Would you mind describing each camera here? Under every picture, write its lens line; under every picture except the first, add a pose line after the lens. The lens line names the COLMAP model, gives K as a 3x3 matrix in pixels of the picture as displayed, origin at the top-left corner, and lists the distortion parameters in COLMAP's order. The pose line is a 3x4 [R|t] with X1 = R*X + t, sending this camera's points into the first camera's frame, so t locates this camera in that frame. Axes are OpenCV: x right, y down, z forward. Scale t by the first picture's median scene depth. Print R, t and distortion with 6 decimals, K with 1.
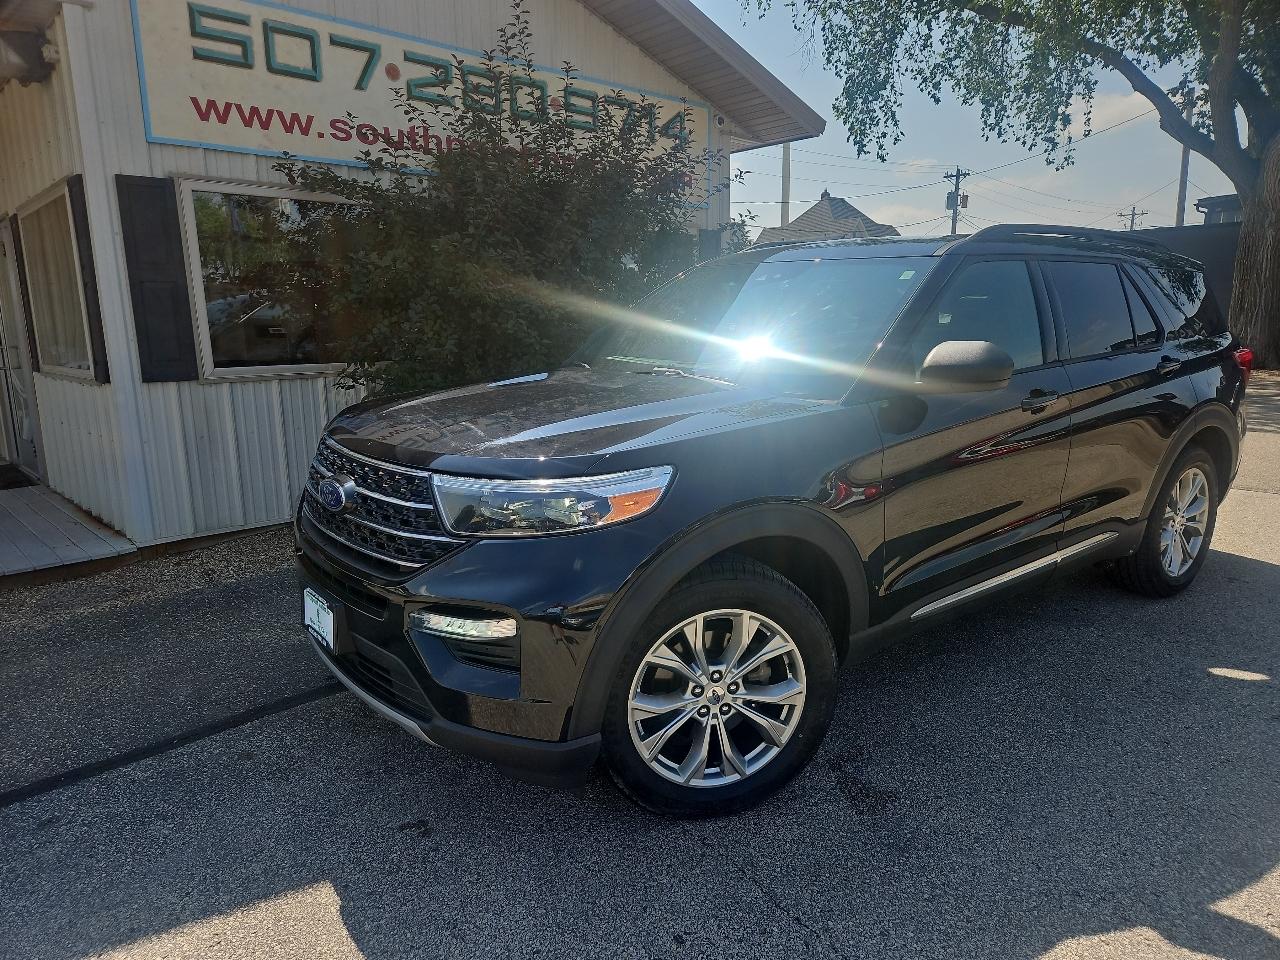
lens RADIAL K [[832.9, 0, 633.8], [0, 832.9, 485.4], [0, 0, 1]] dist [0.058645, -0.044466]
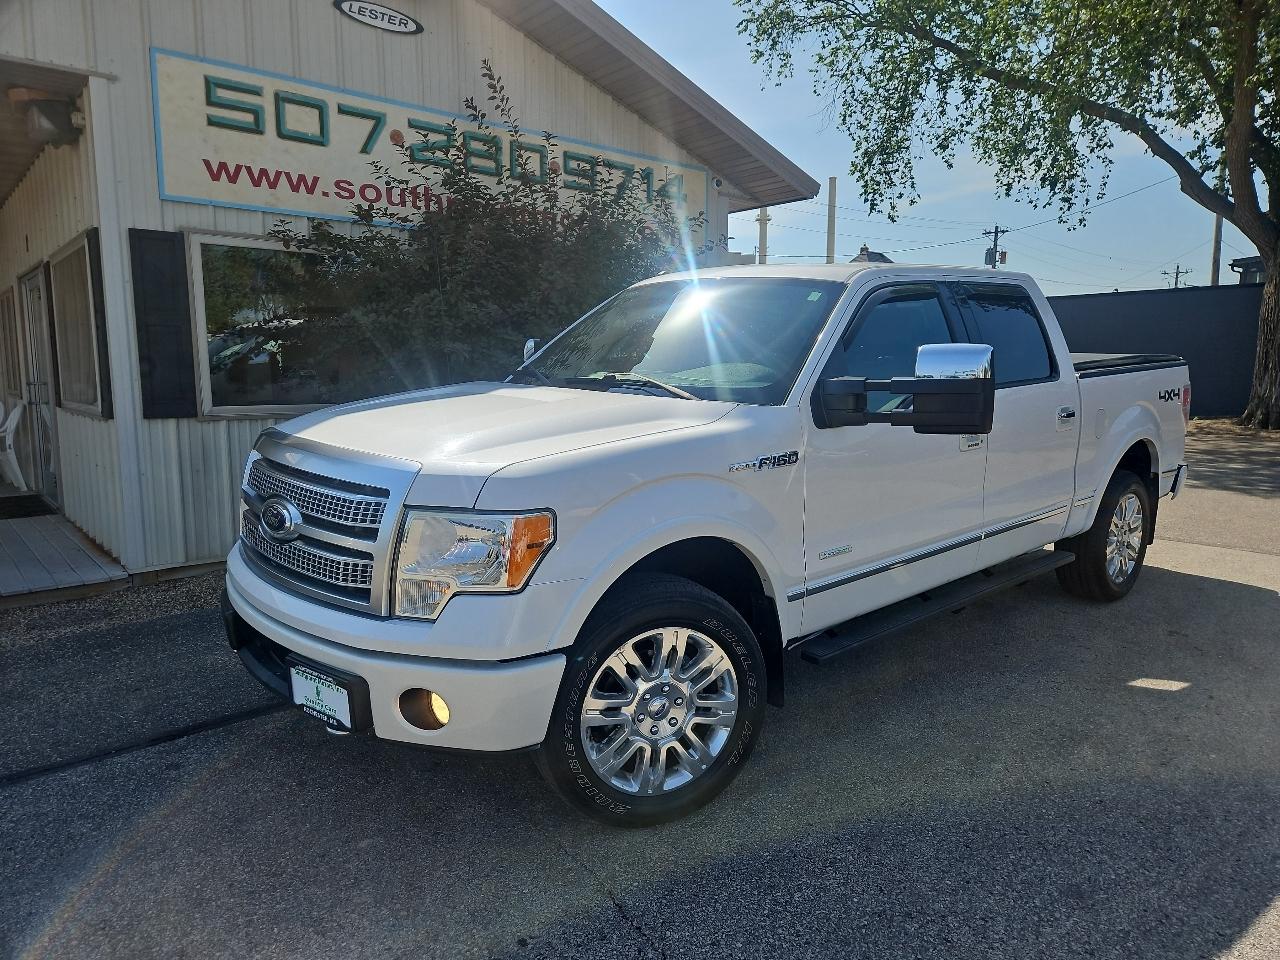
lens RADIAL K [[832.9, 0, 647.0], [0, 832.9, 478.1], [0, 0, 1]] dist [0.058645, -0.044466]
pose [[0.999189, 0.022608, -0.033311, 0.084830], [-0.024671, 0.997717, -0.062871, 0.004363], [0.031813, 0.063642, 0.997466, -0.037955]]
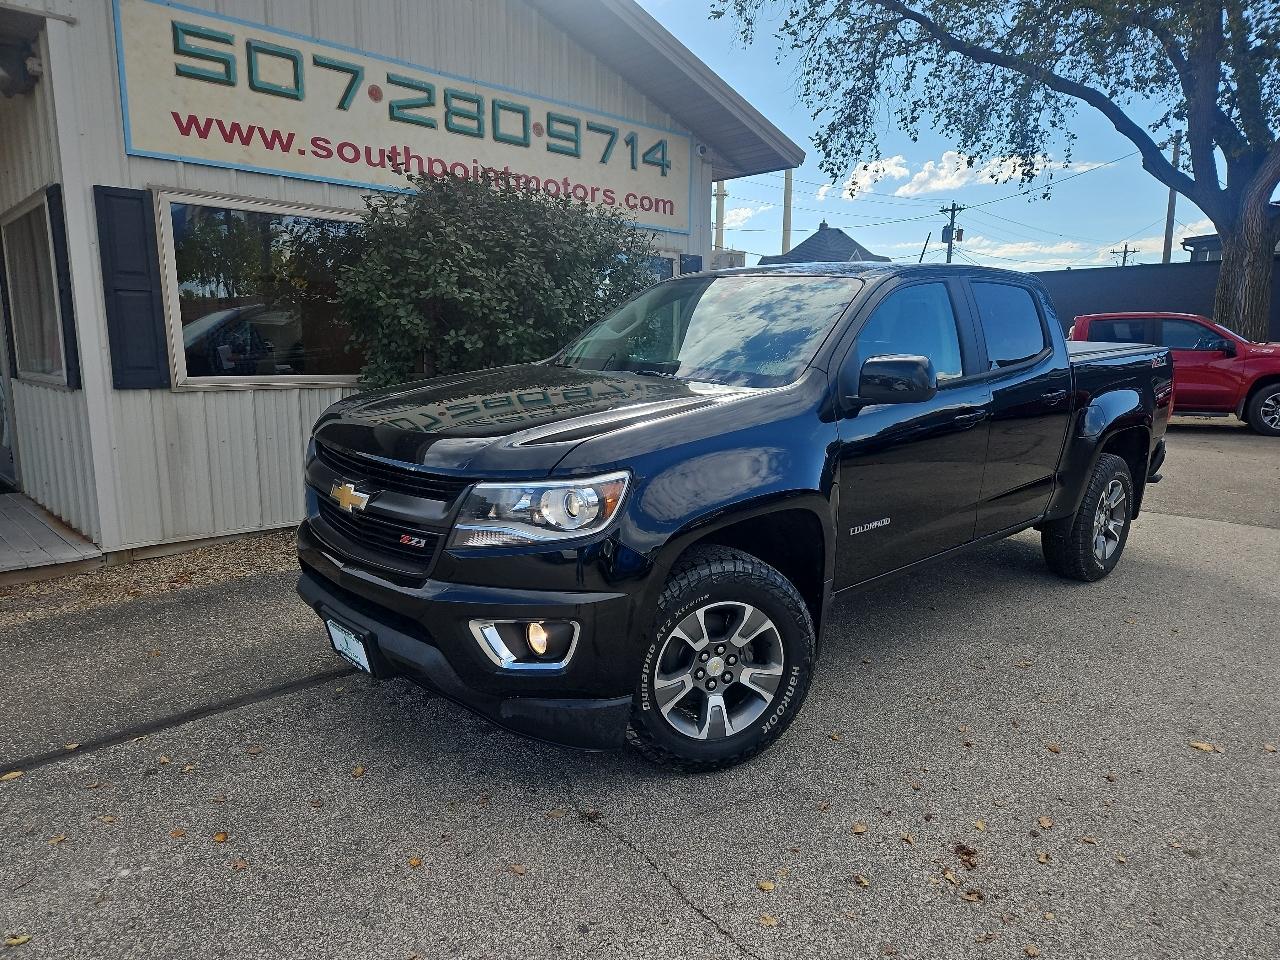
lens RADIAL K [[832.9, 0, 643.9], [0, 832.9, 486.6], [0, 0, 1]] dist [0.058645, -0.044466]
pose [[0.999691, 0.019990, 0.014794, 0.036879], [-0.019595, 0.999459, -0.026421, 0.008303], [-0.015314, 0.026123, 0.999541, -0.017100]]
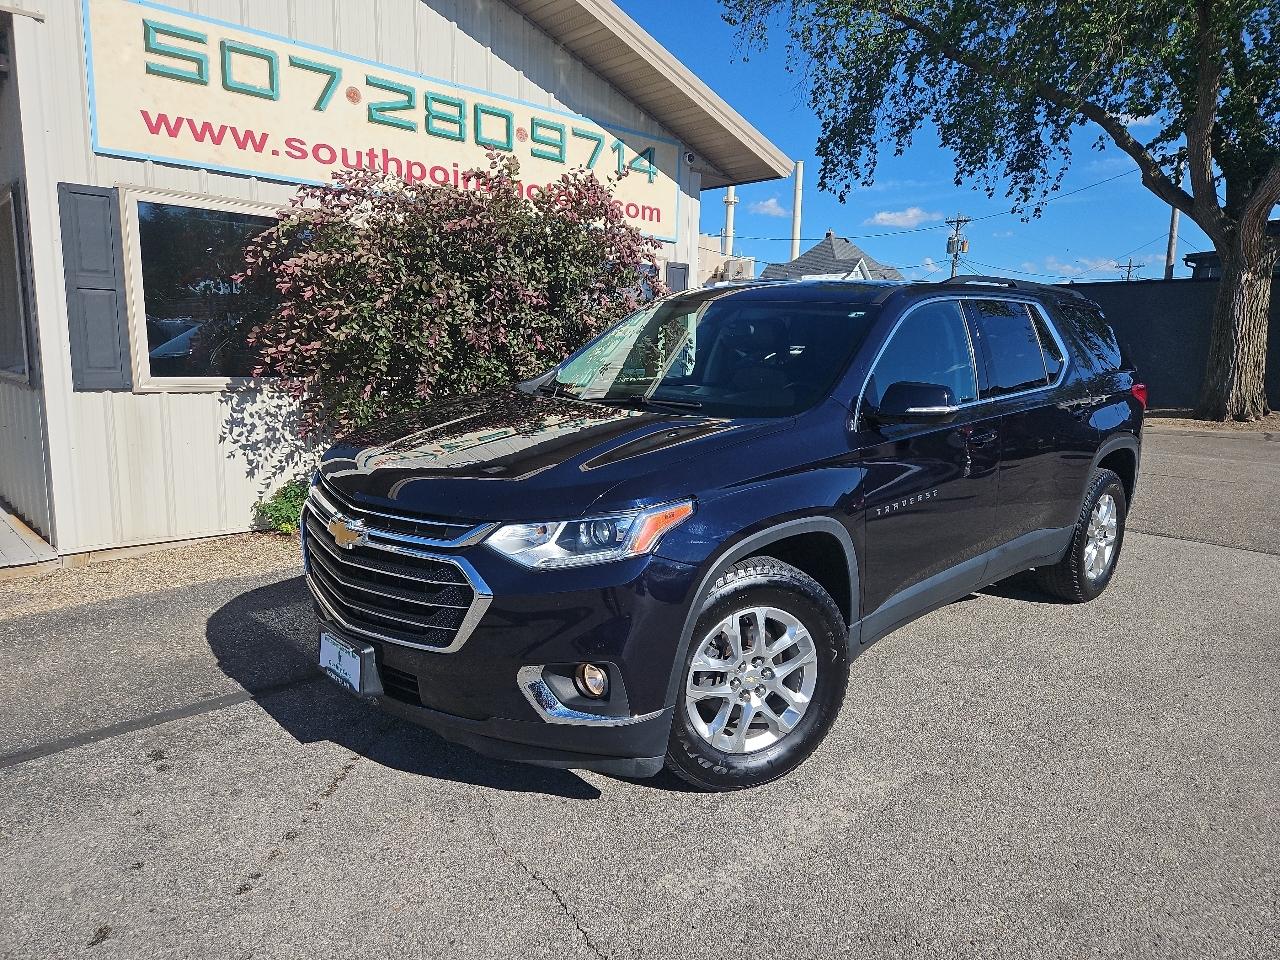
lens RADIAL K [[832.9, 0, 648.6], [0, 832.9, 478.1], [0, 0, 1]] dist [0.058645, -0.044466]
pose [[0.999109, 0.039540, 0.014765, 0.077869], [-0.038905, 0.998398, -0.041081, -0.001928], [-0.016366, 0.040470, 0.999047, -0.002366]]
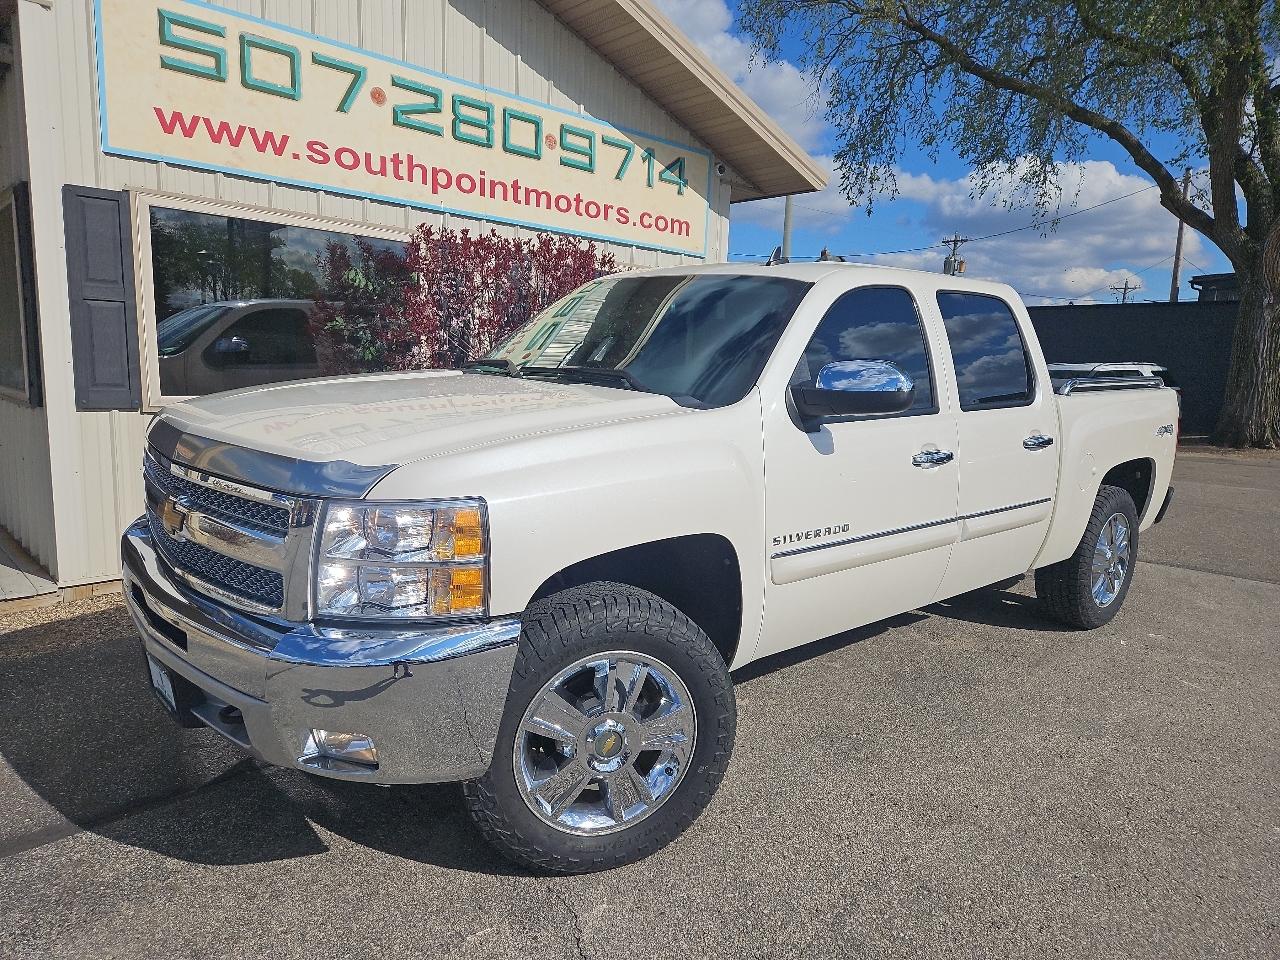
lens RADIAL K [[832.9, 0, 634.4], [0, 832.9, 492.6], [0, 0, 1]] dist [0.058645, -0.044466]
pose [[0.998611, 0.051326, 0.011887, 0.015129], [-0.050767, 0.997771, -0.043319, -0.019115], [-0.014084, 0.042655, 0.998991, 0.070334]]
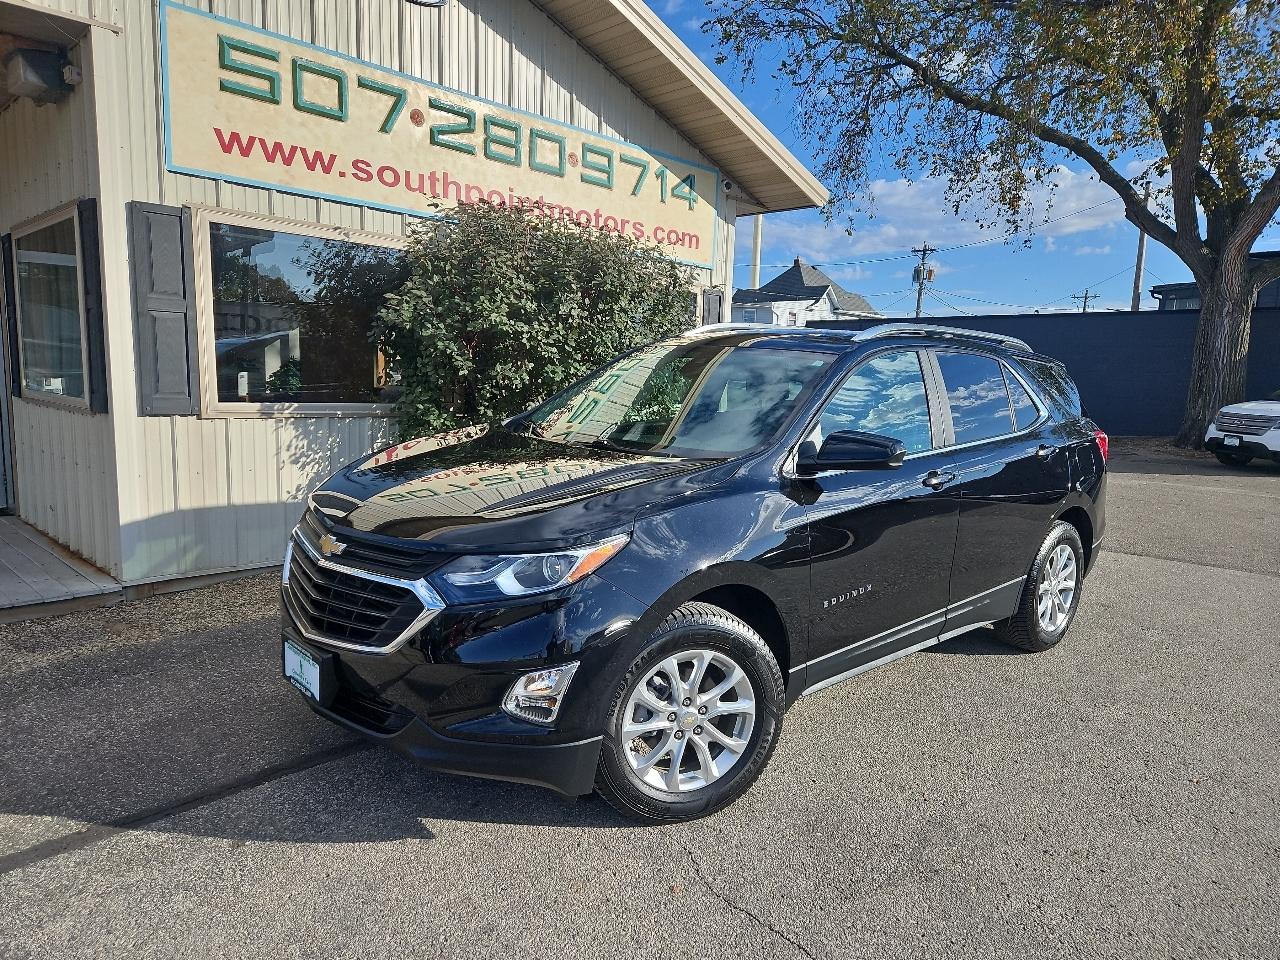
lens RADIAL K [[832.9, 0, 642.2], [0, 832.9, 493.5], [0, 0, 1]] dist [0.058645, -0.044466]
pose [[0.997695, 0.043247, 0.052285, -0.056522], [-0.040477, 0.997777, -0.052931, -0.003775], [-0.054458, 0.050693, 0.997228, 0.014369]]
